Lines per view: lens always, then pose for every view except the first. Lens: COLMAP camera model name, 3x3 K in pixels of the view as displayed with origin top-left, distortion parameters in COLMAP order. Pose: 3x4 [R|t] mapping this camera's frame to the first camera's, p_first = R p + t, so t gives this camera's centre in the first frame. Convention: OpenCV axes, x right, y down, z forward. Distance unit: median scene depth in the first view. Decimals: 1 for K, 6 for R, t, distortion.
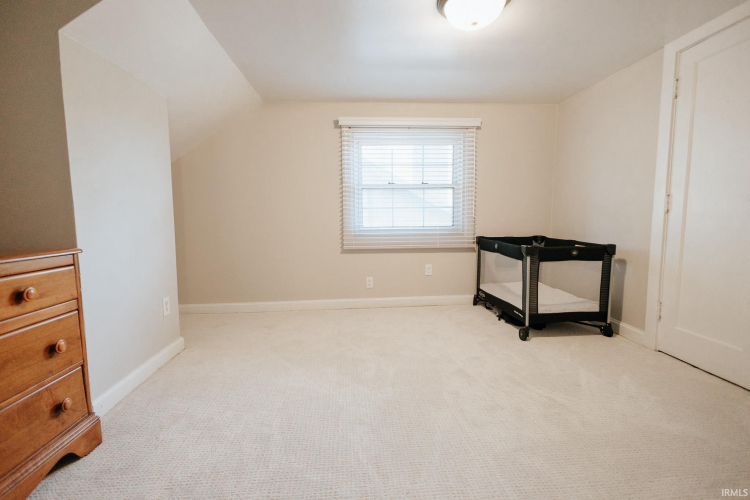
lens RADIAL K [[345.0, 0, 371.7], [0, 345.0, 249.9], [0, 0, 1]] dist [0.014477, 0.000162]
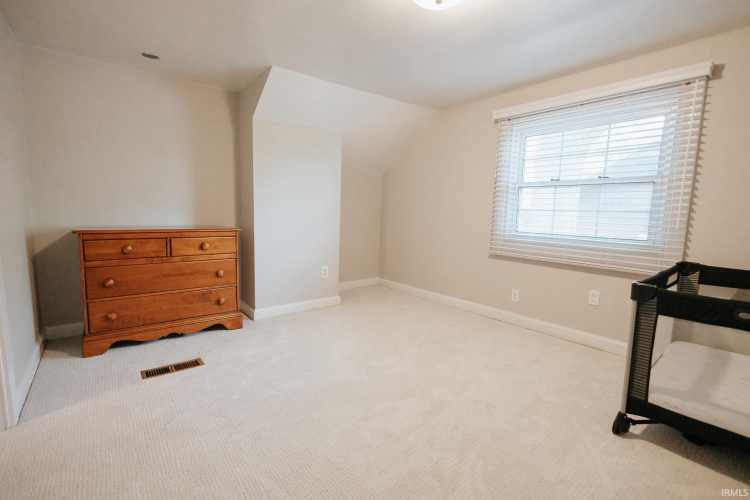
lens RADIAL K [[345.0, 0, 369.1], [0, 345.0, 249.2], [0, 0, 1]] dist [0.014477, 0.000162]
pose [[0.555650, 0.121748, -0.822454, 0.503854], [-0.107312, 0.991448, 0.074264, -0.047632], [0.824462, 0.046995, 0.563963, 0.204278]]
